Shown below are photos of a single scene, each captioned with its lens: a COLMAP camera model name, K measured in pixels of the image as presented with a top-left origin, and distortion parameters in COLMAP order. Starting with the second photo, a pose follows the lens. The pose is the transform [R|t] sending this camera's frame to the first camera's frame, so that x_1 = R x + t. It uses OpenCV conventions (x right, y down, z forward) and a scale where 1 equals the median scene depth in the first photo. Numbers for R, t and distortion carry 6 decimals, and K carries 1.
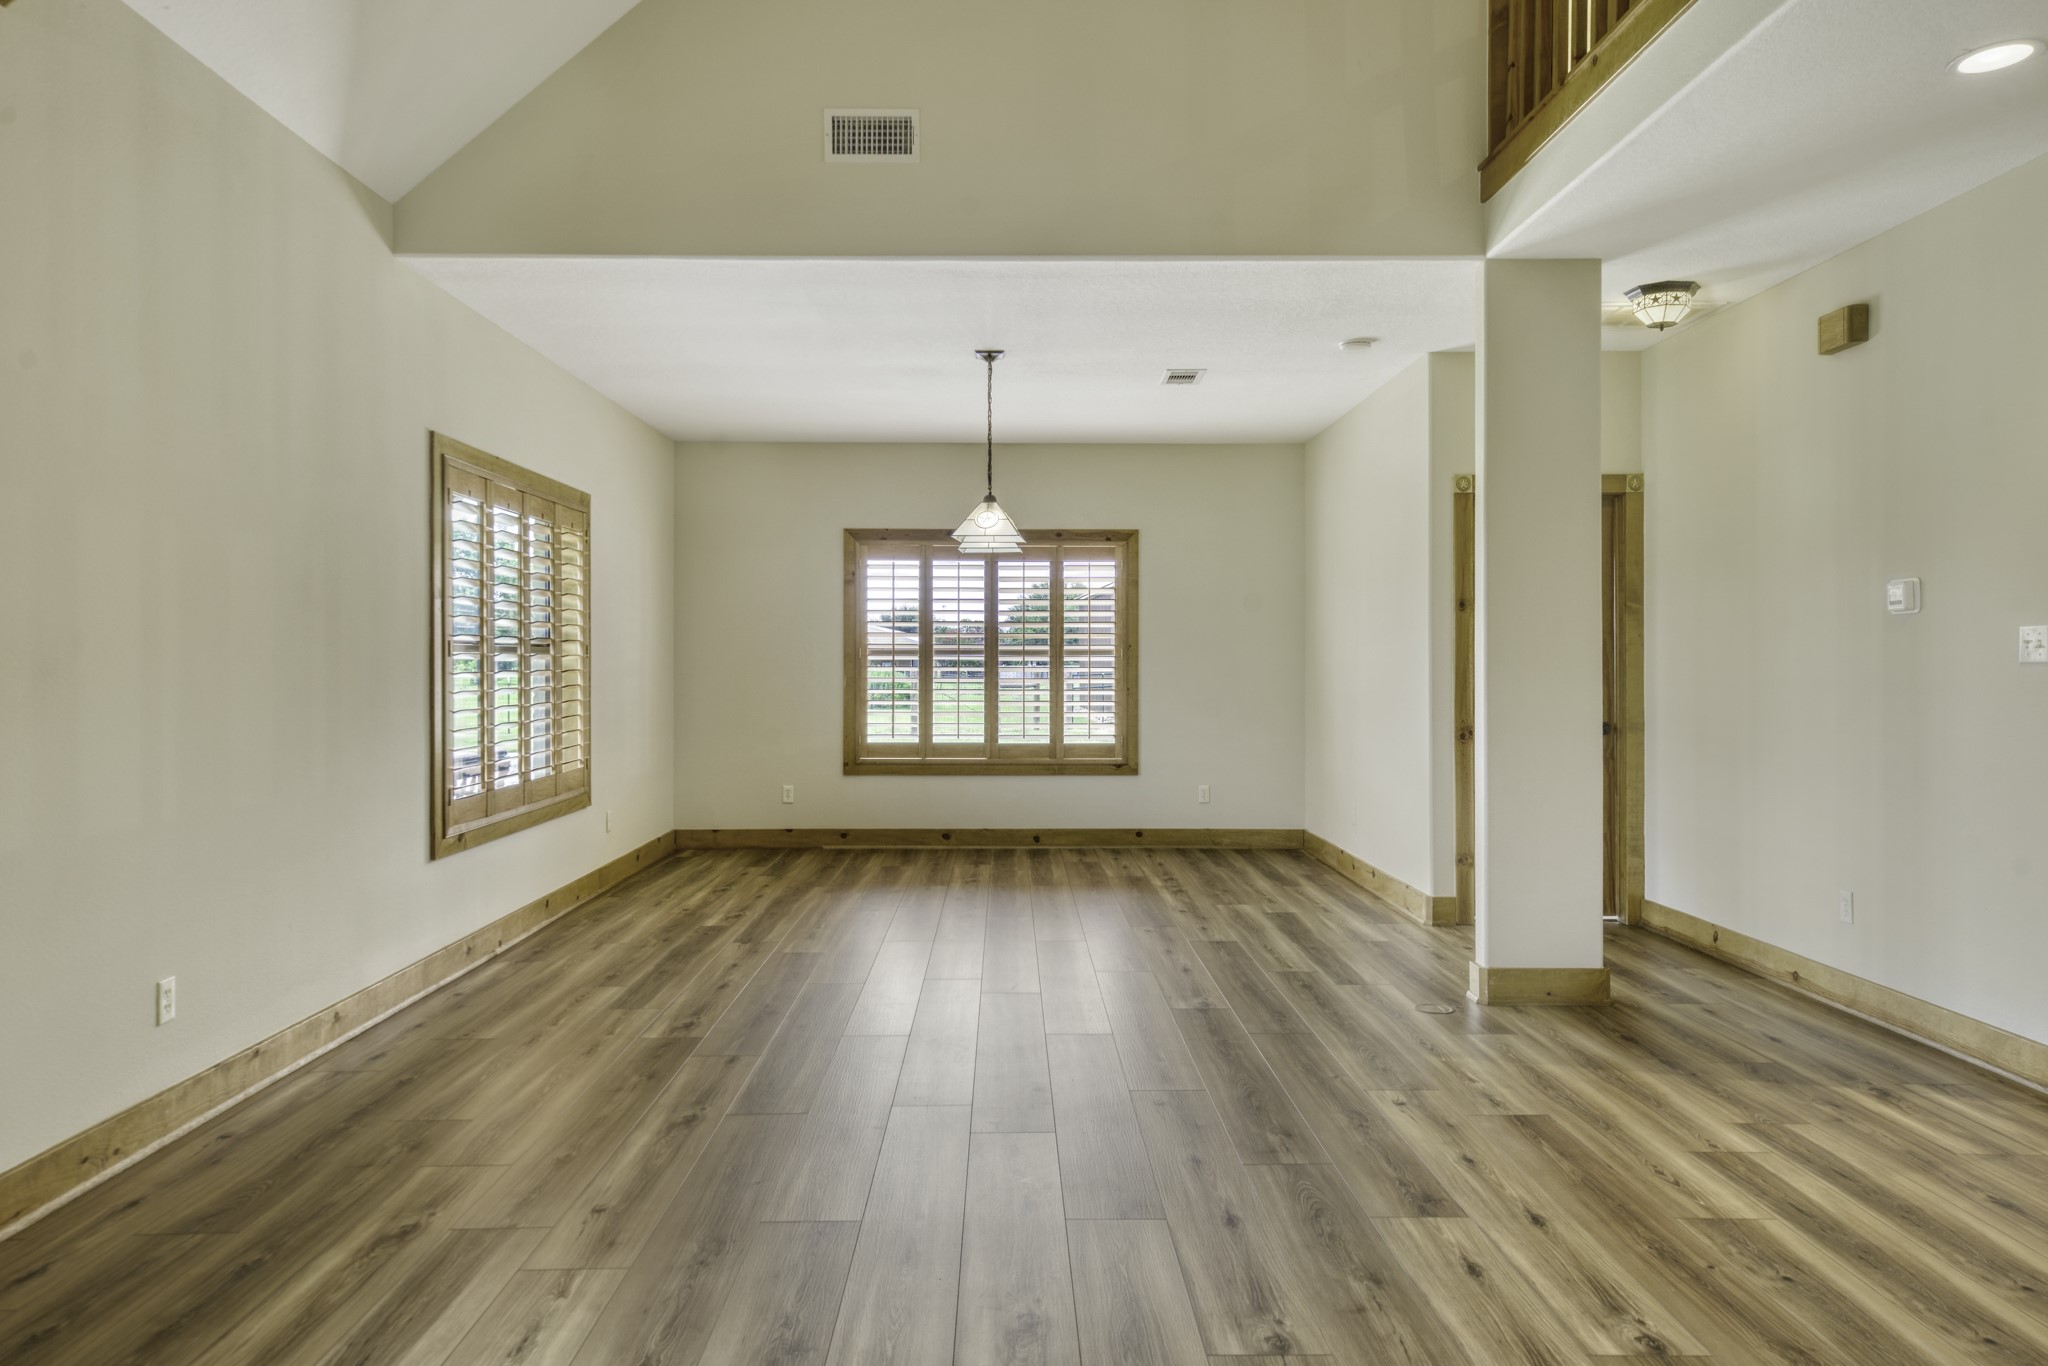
lens RADIAL K [[1370.2, 0, 1024.9], [0, 1370.2, 664.6], [0, 0, 1]] dist [0.032068, 0.000546]
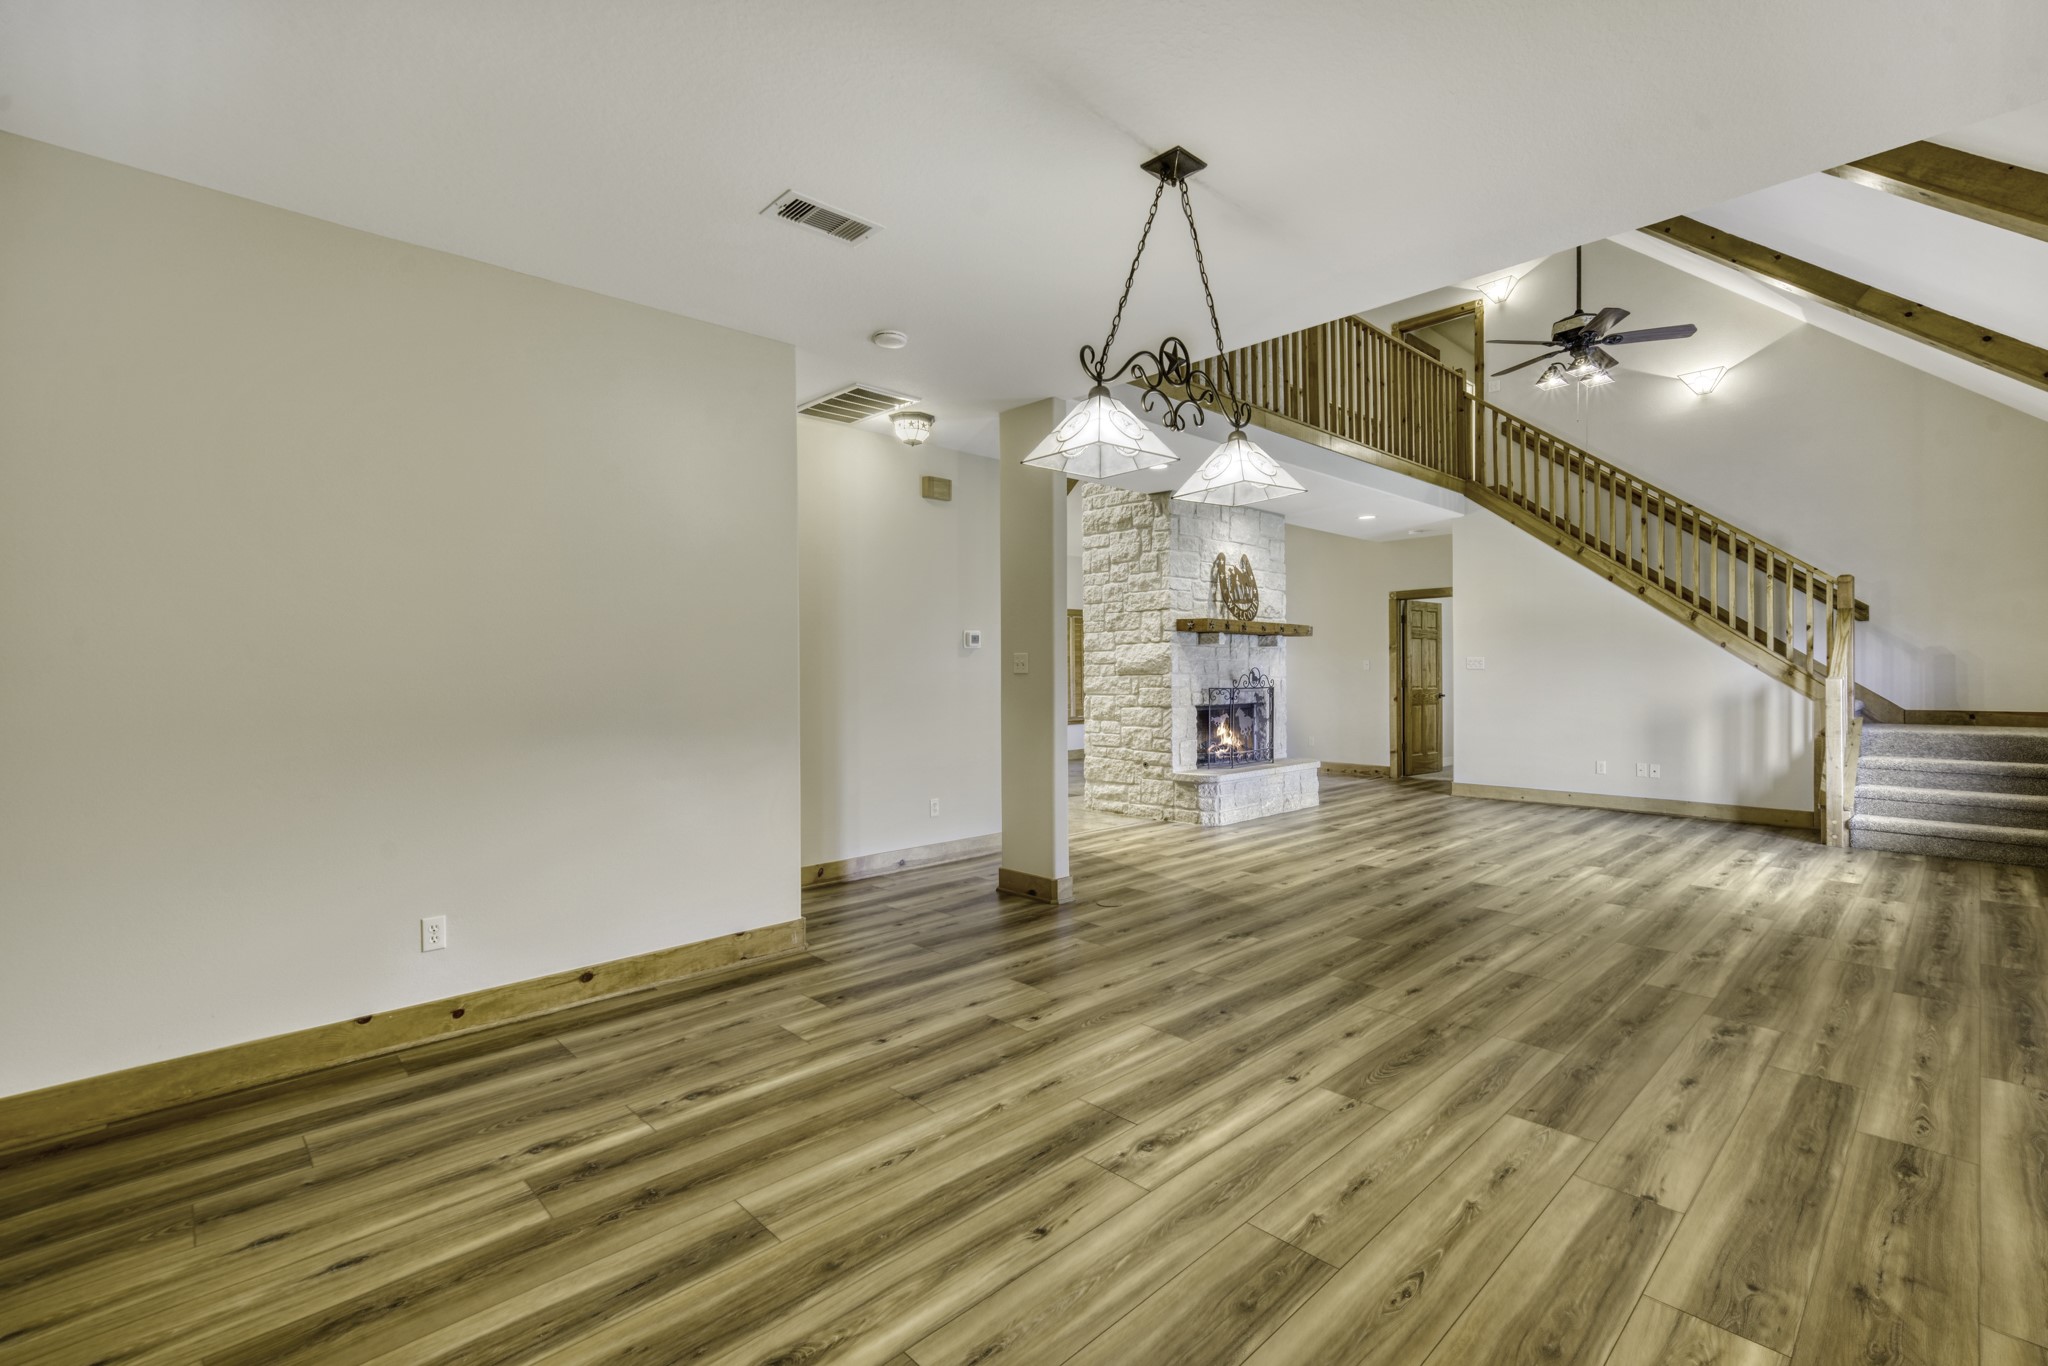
lens RADIAL K [[957.4, 0, 1023.7], [0, 957.4, 679.3], [0, 0, 1]] dist [0.000722, 0.000915]
pose [[-0.694988, 0.003295, 0.719014, -0.190337], [0.011305, 0.999916, 0.006344, 0.003214], [-0.718933, 0.012538, -0.694967, 0.887969]]
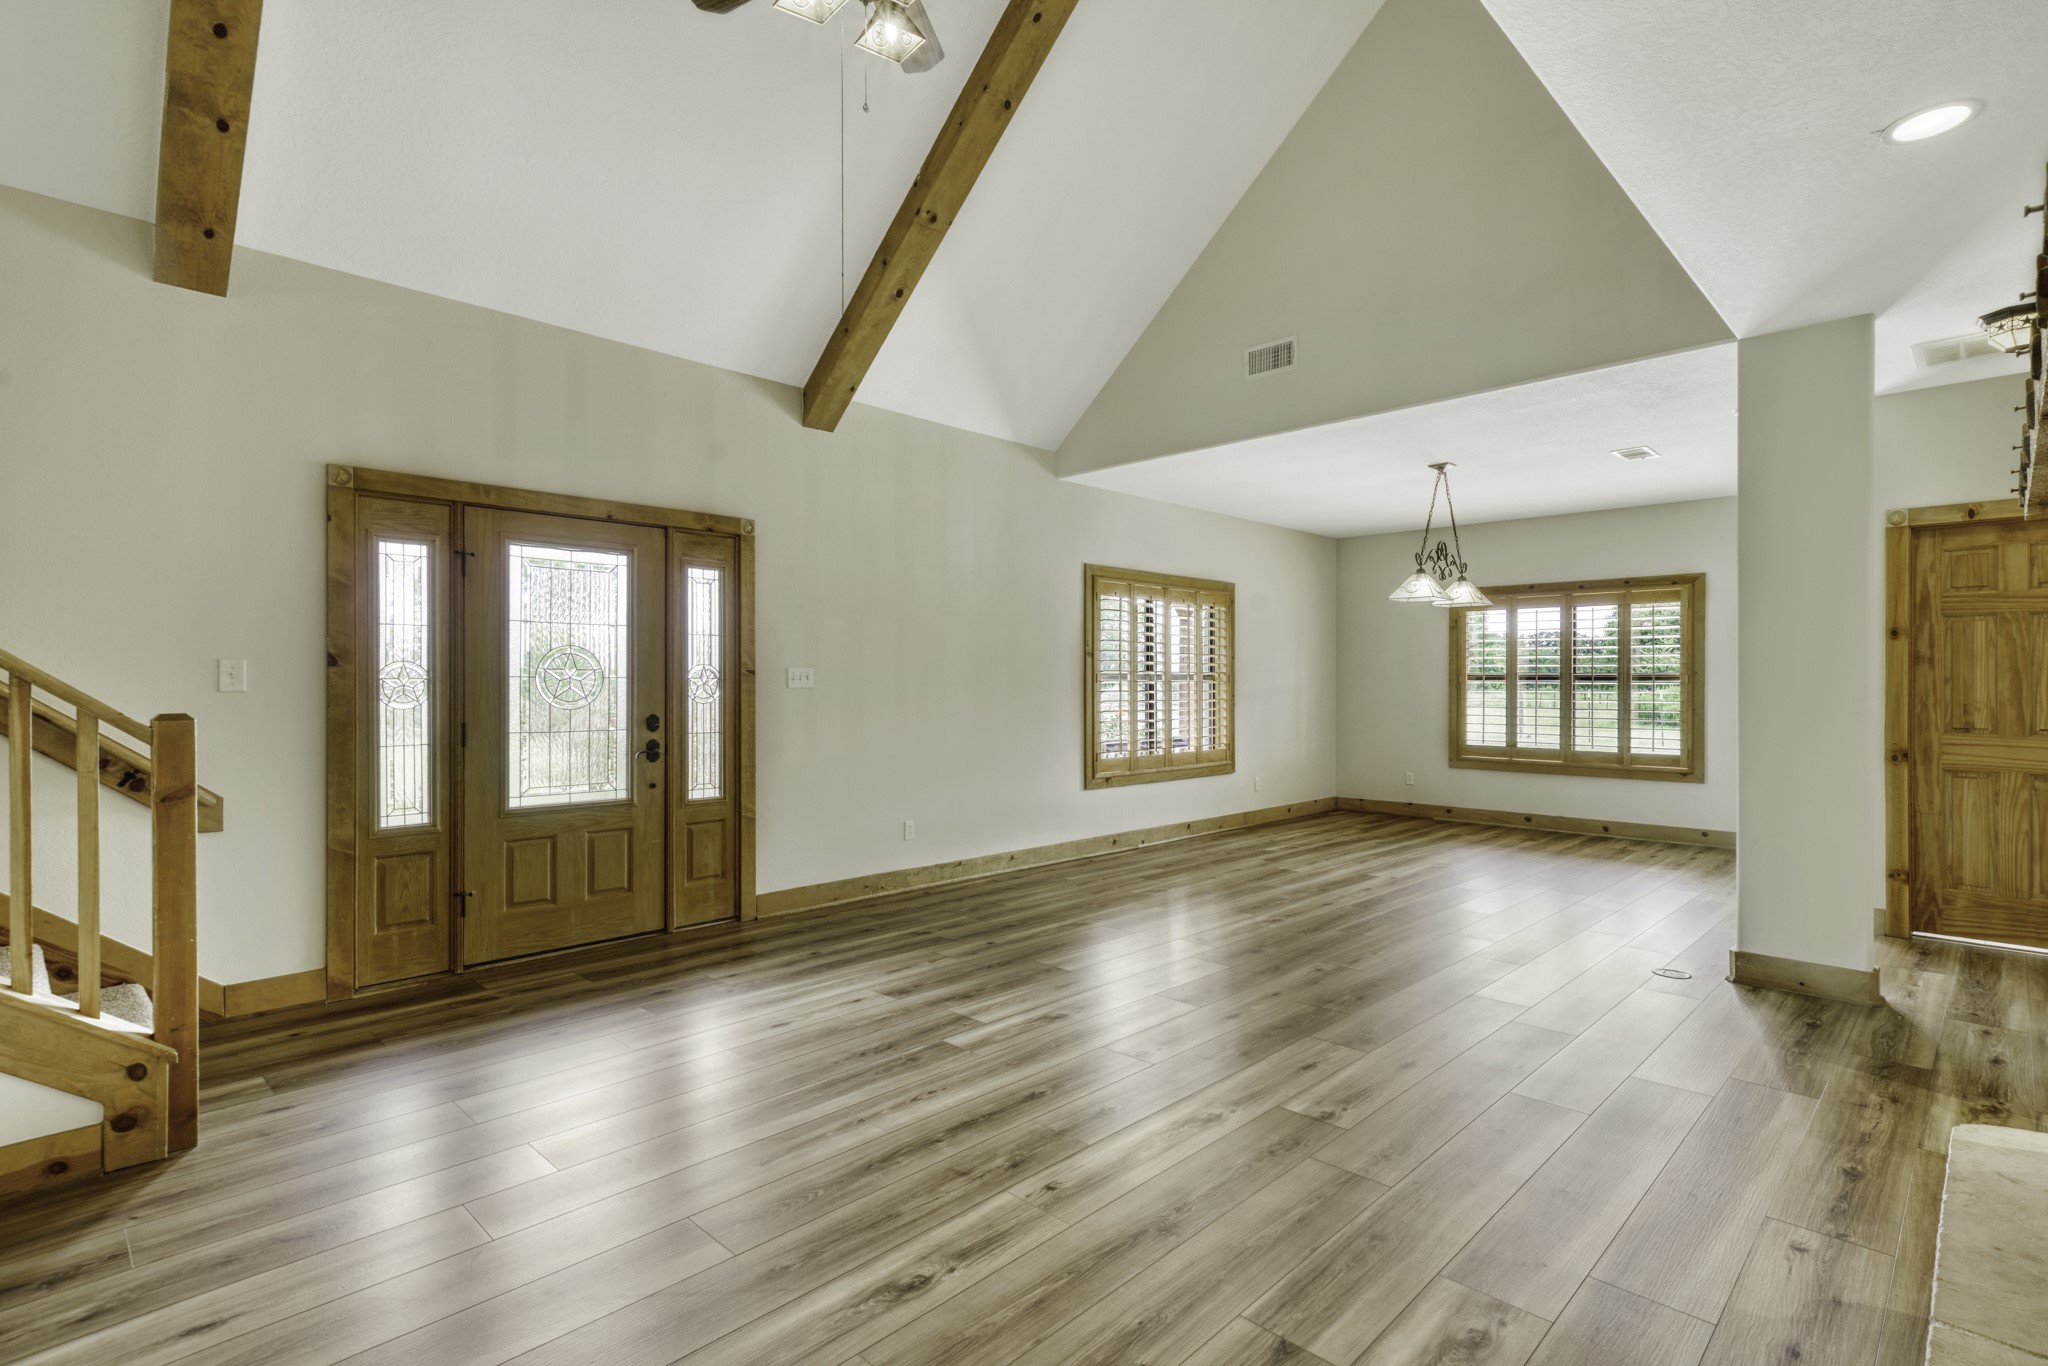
lens RADIAL K [[995.1, 0, 1022.8], [0, 995.1, 689.3], [0, 0, 1]] dist [0.019780, 0.000317]
pose [[0.701552, 0.006048, -0.712592, 0.366619], [-0.004350, 0.999982, 0.004205, -0.000681], [0.712605, 0.000150, 0.701566, -0.017377]]
